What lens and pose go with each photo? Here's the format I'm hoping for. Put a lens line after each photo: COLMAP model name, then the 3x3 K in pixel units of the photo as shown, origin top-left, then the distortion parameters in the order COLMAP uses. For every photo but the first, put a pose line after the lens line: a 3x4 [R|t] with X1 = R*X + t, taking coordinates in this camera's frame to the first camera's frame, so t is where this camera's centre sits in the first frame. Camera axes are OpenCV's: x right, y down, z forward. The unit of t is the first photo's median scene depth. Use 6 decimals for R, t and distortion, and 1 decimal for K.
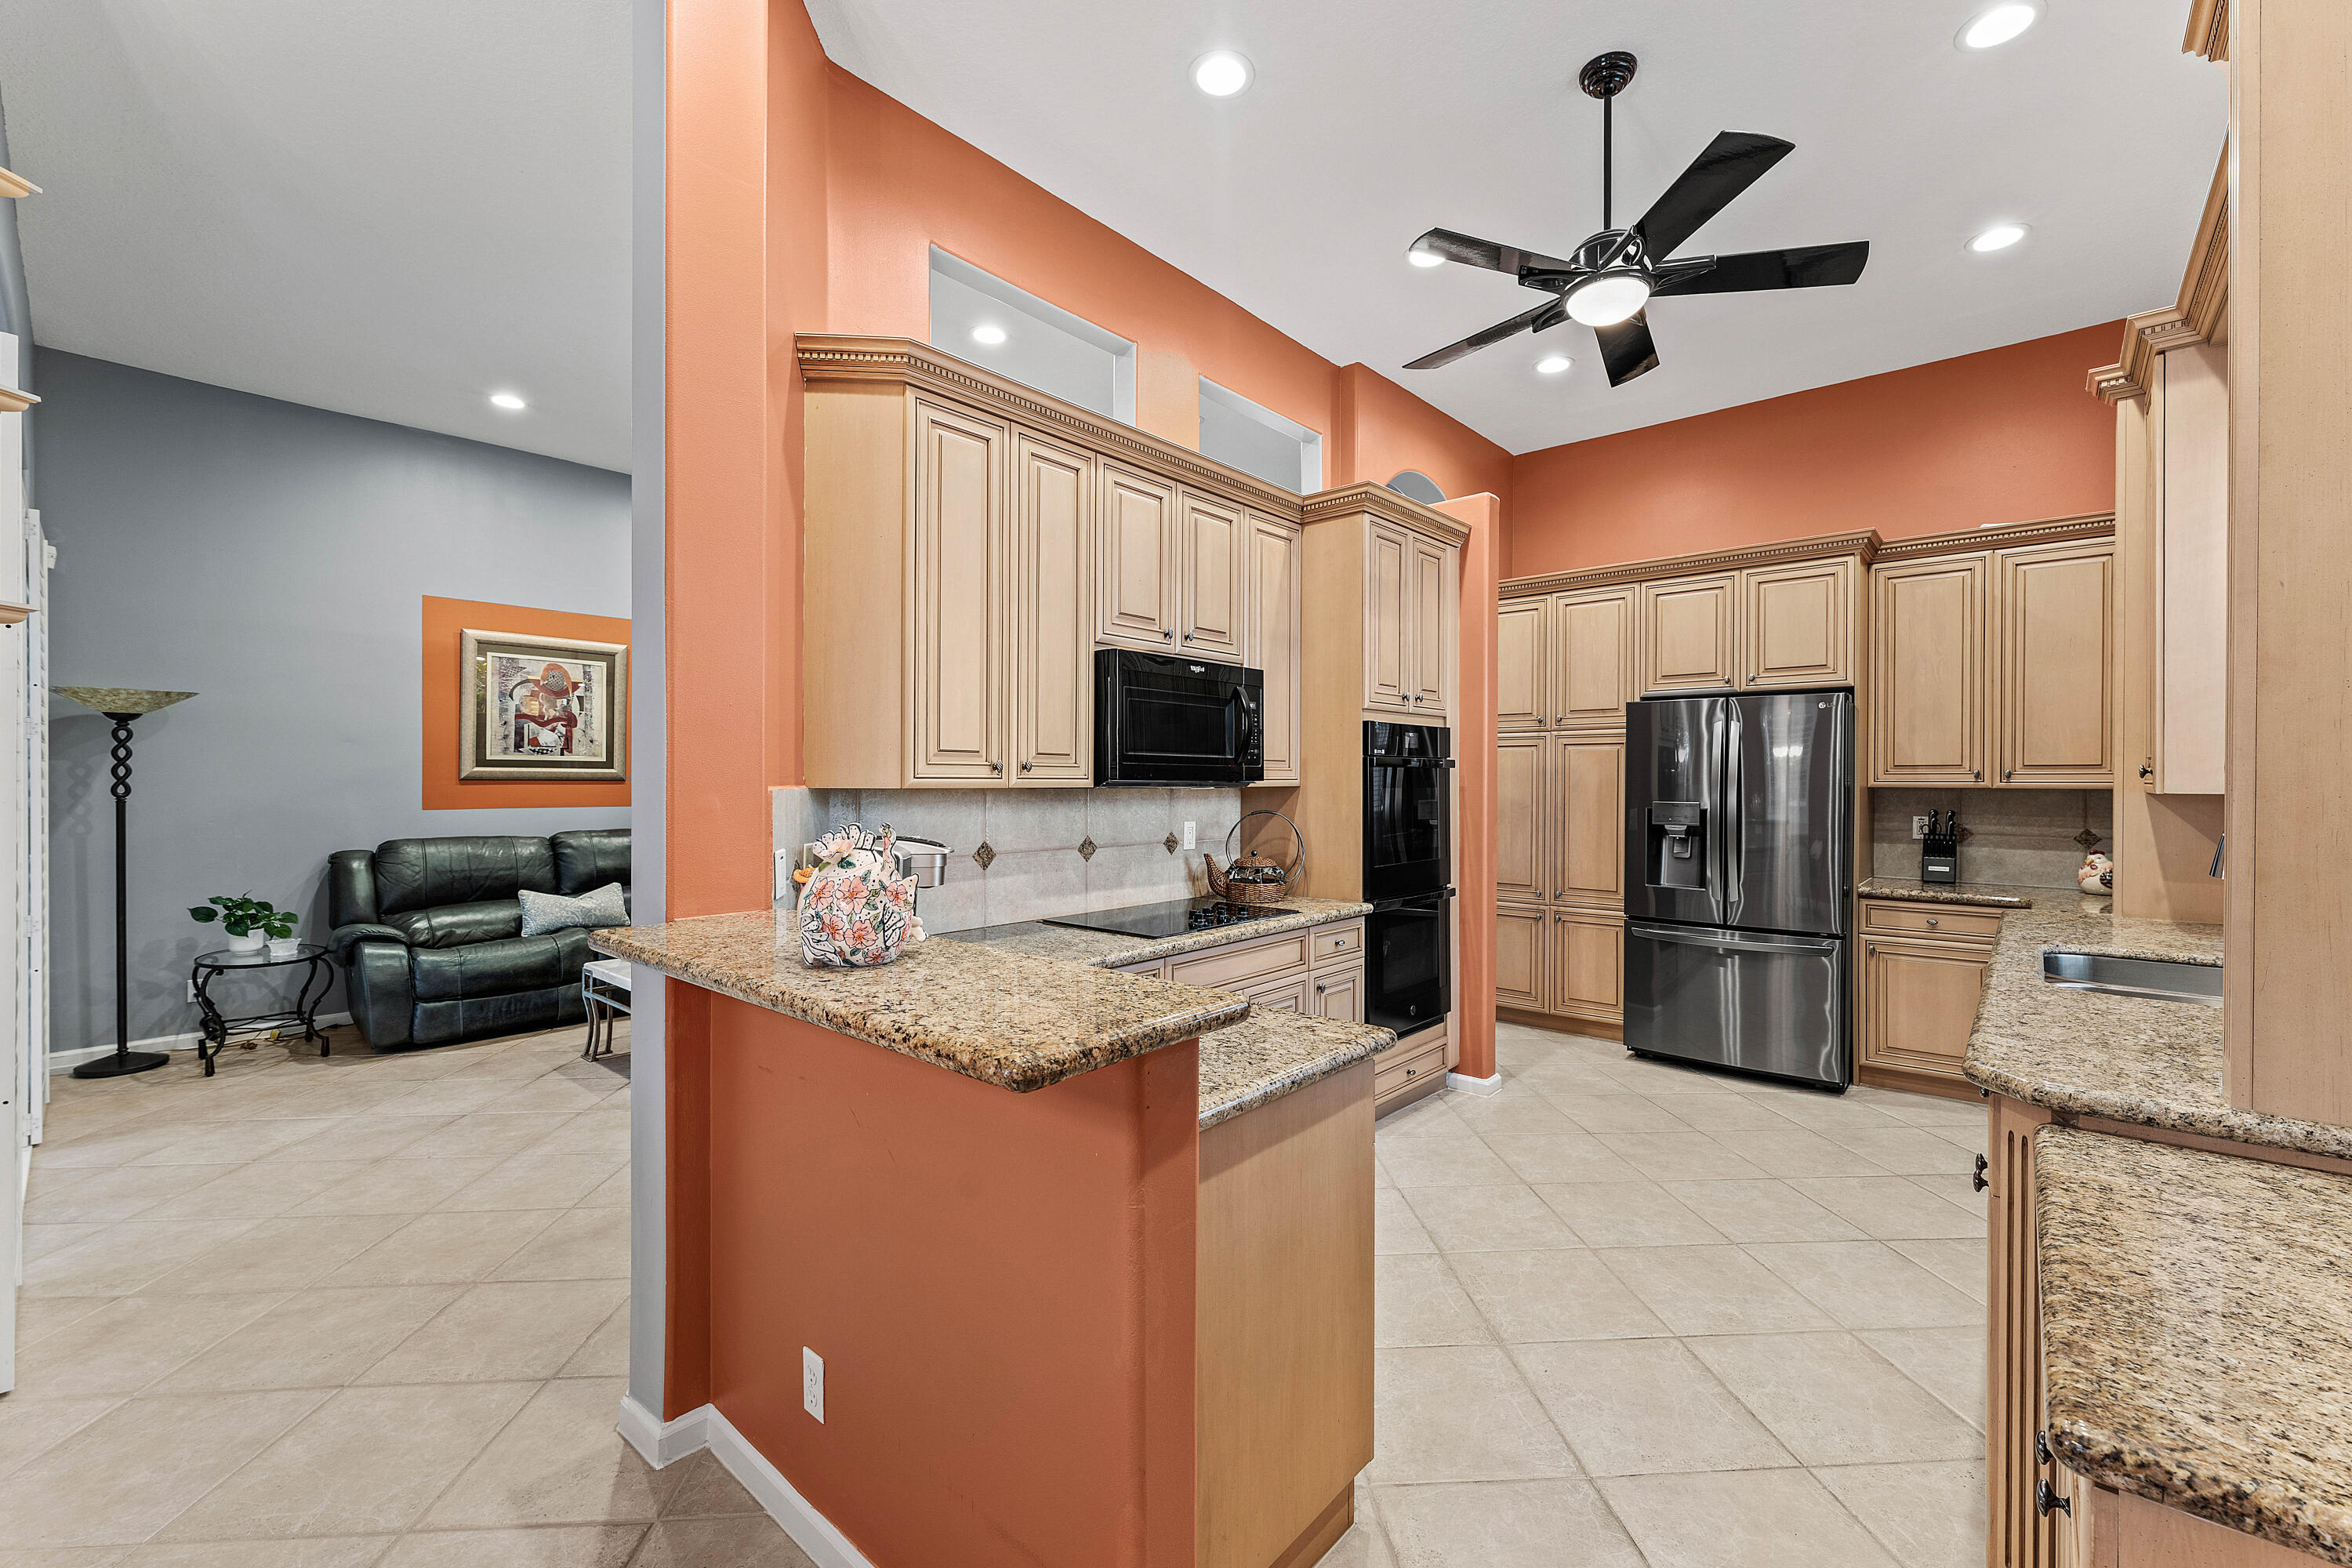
lens RADIAL K [[961.8, 0, 1220.3], [0, 961.8, 777.3], [0, 0, 1]] dist [0.000881, -0.001070]
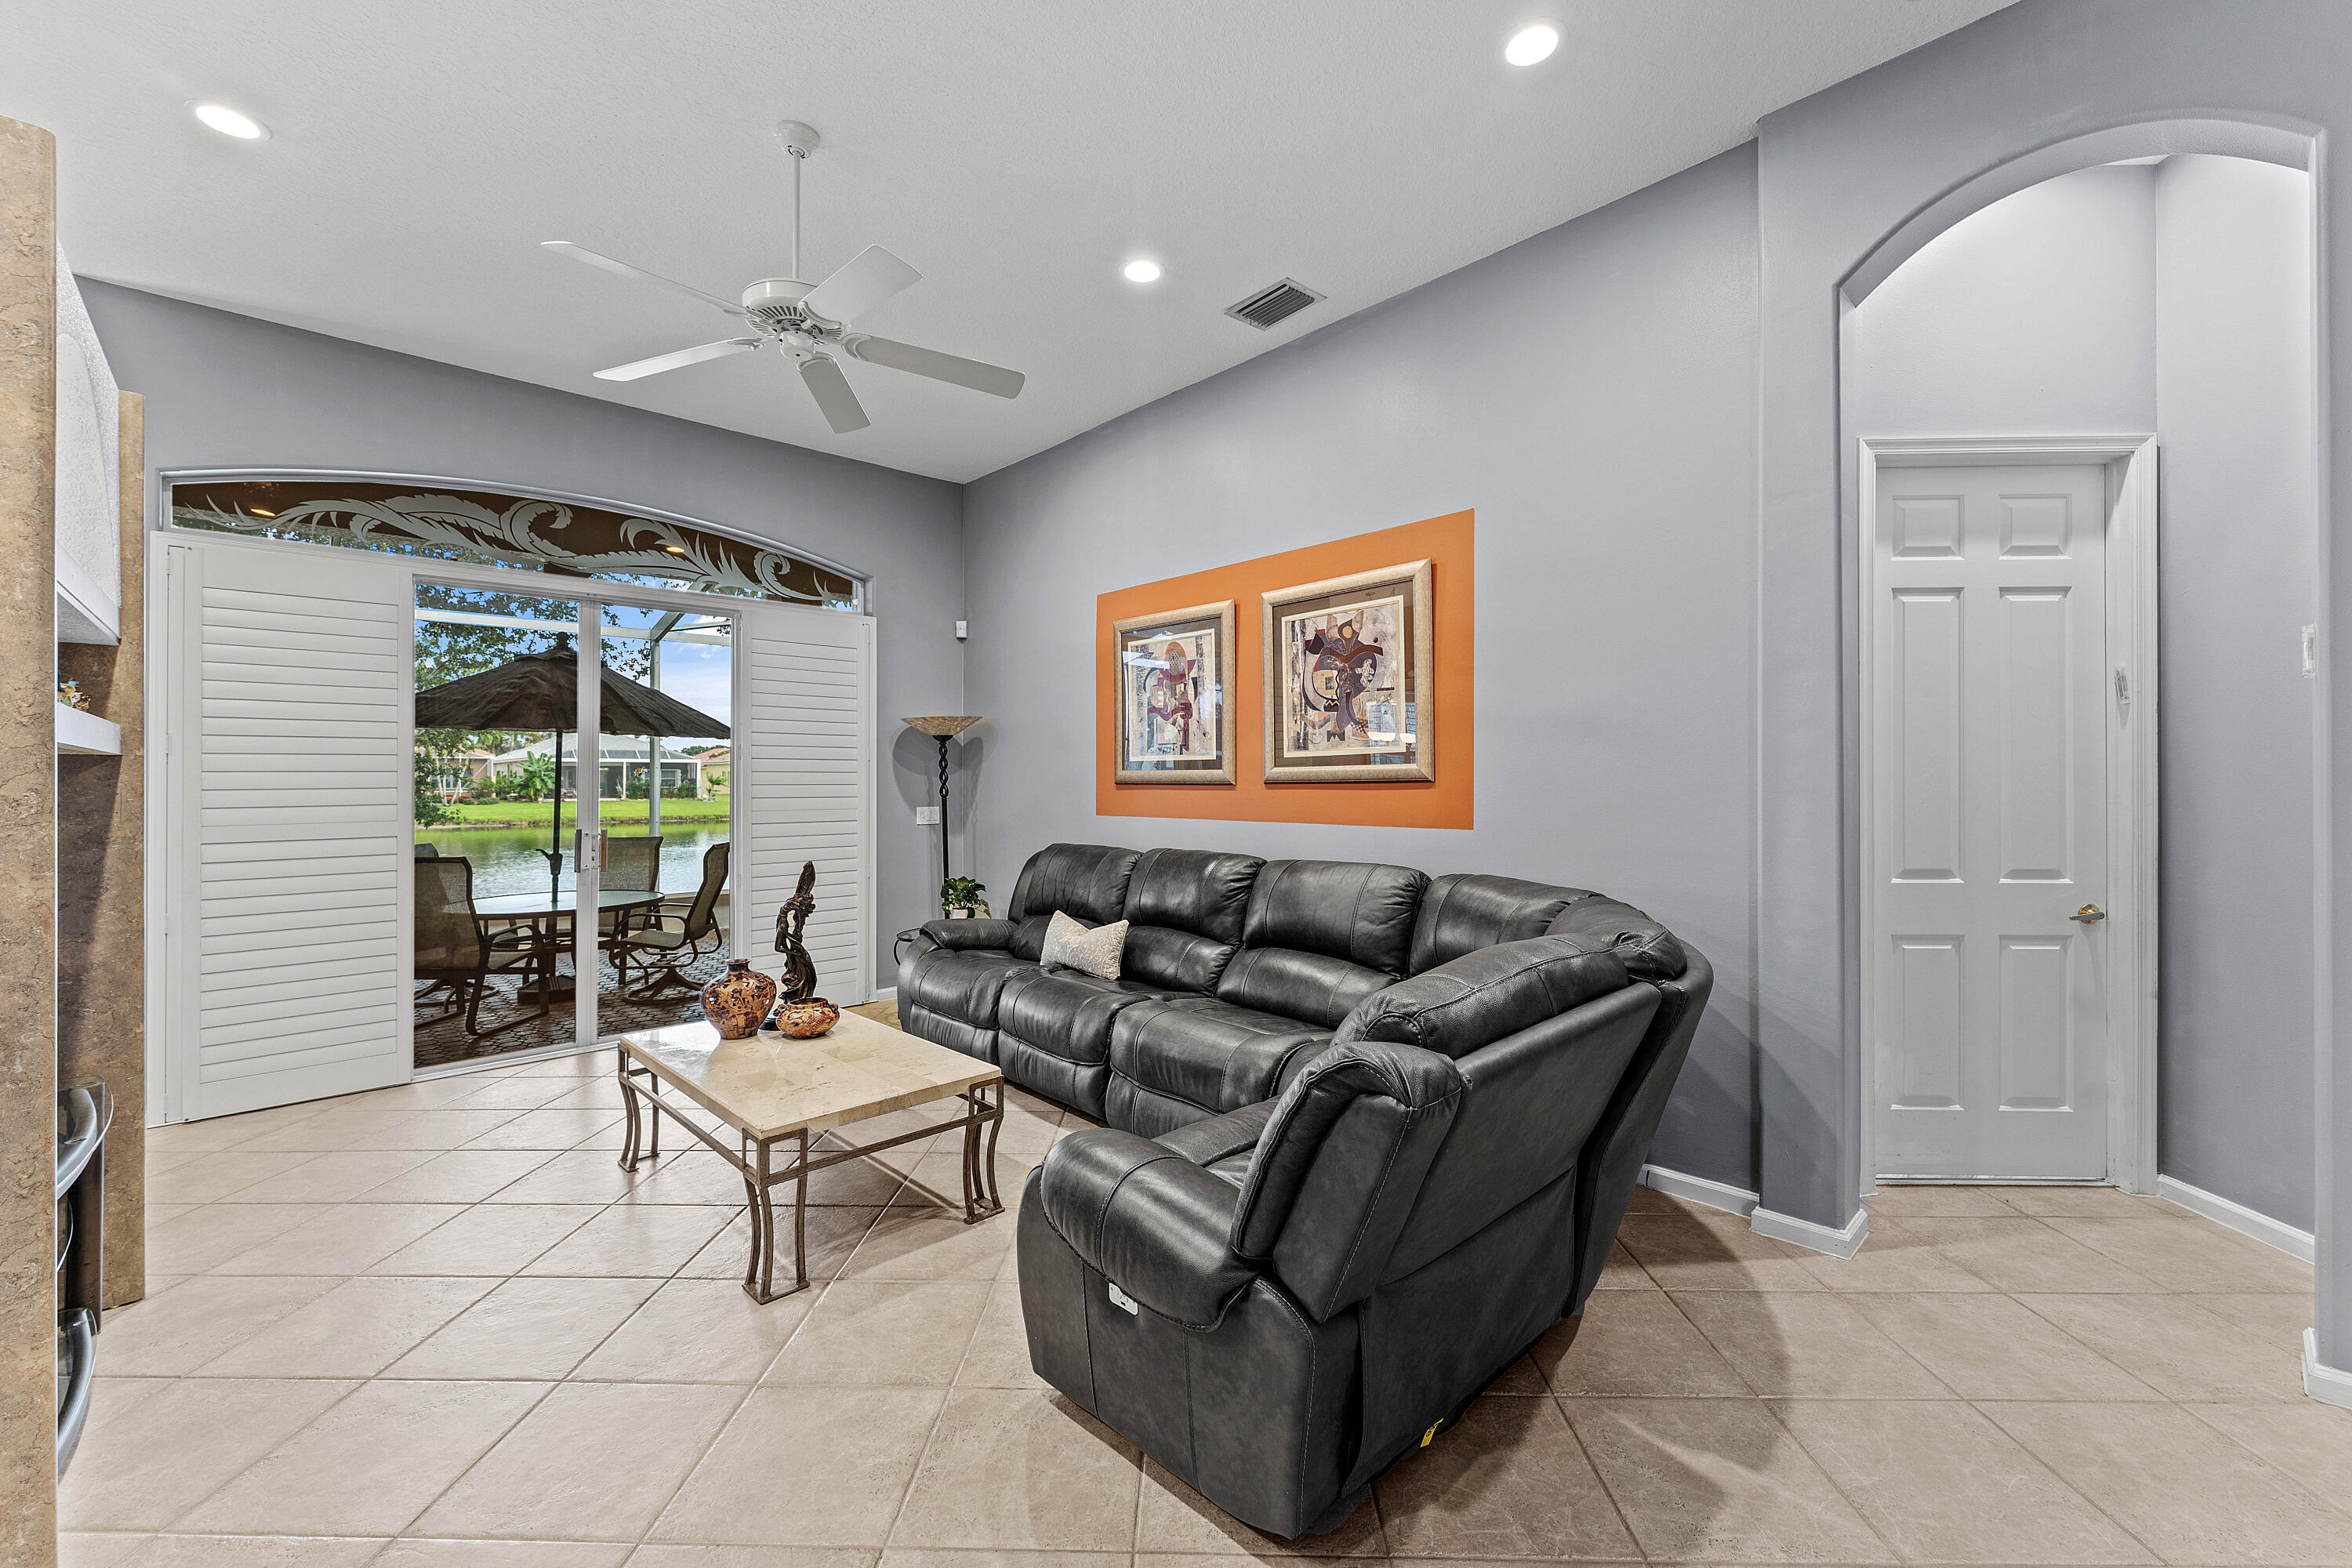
lens RADIAL K [[961.8, 0, 1150.9], [0, 961.8, 779.8], [0, 0, 1]] dist [0.000881, -0.001070]
pose [[-0.136389, -0.001069, -0.990655, 0.167551], [0.003449, 0.999993, -0.001554, 0.000320], [0.990649, -0.003628, -0.136384, 1.534468]]
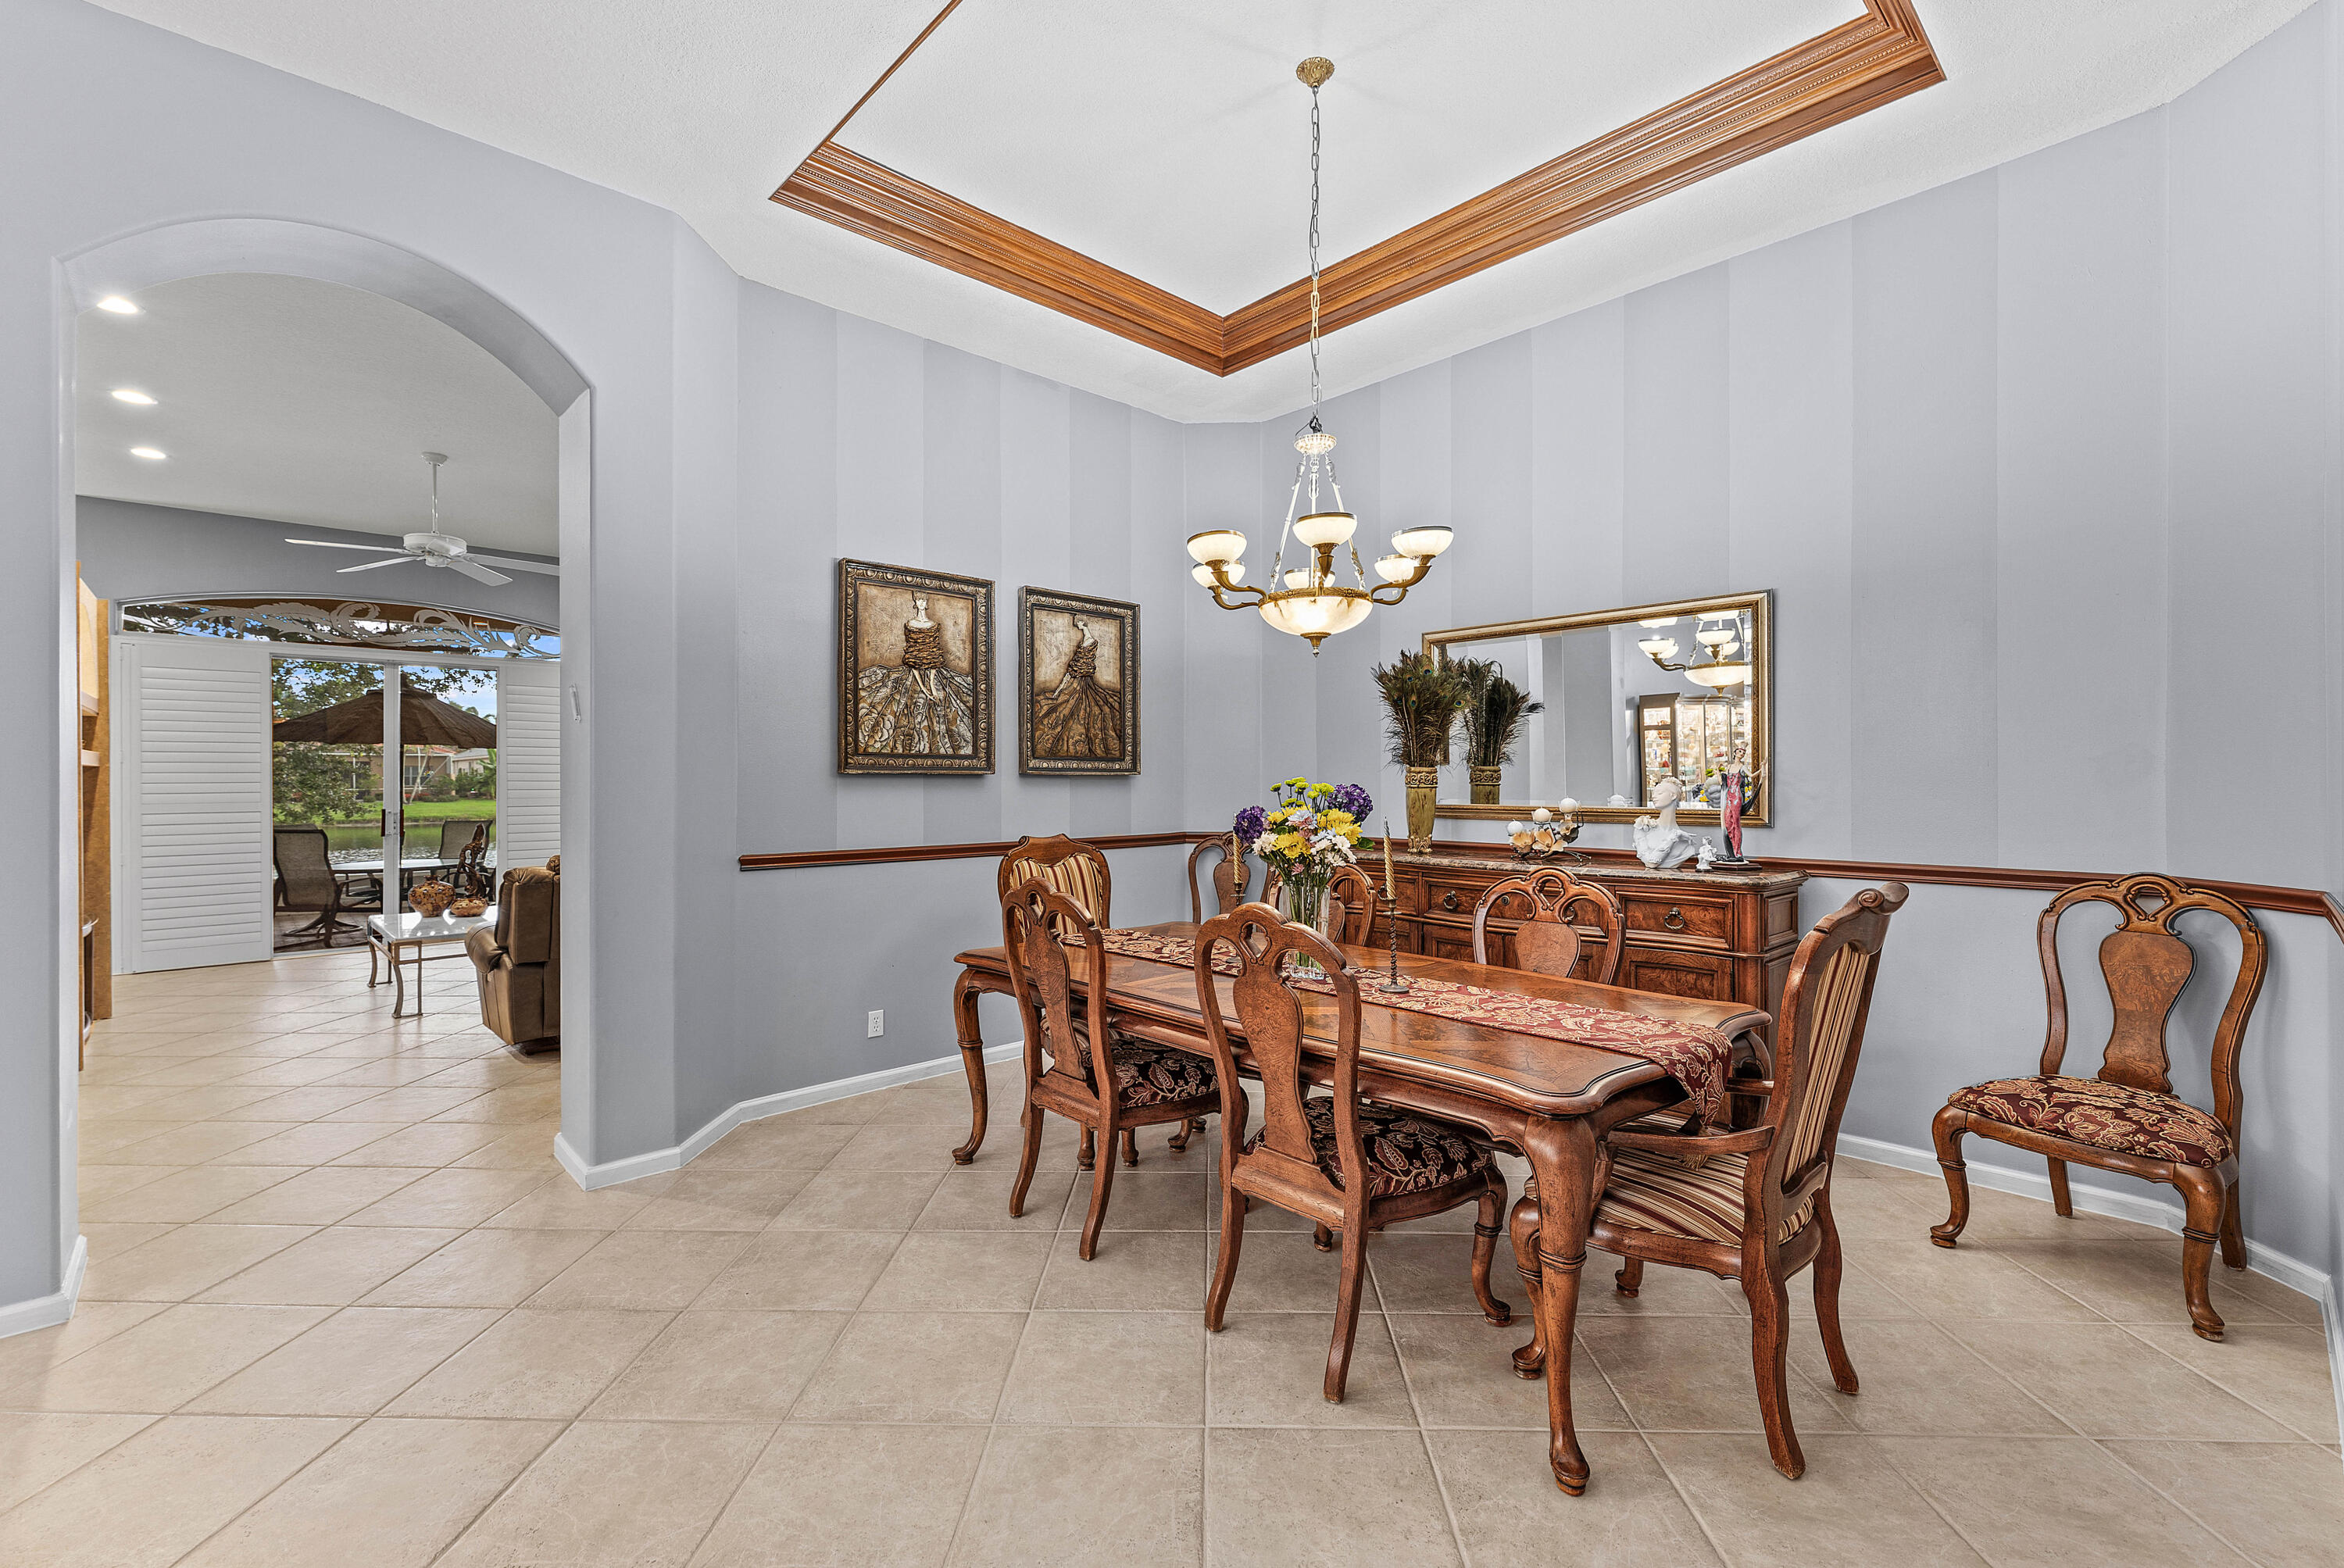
lens RADIAL K [[958.5, 0, 1163.8], [0, 958.5, 789.6], [0, 0, 1]] dist [0.000881, -0.001070]
pose [[-0.114594, 0.010161, -0.993360, 0.783312], [0.001333, 0.999948, 0.010075, 0.003126], [0.993412, -0.000170, -0.114602, 2.406762]]
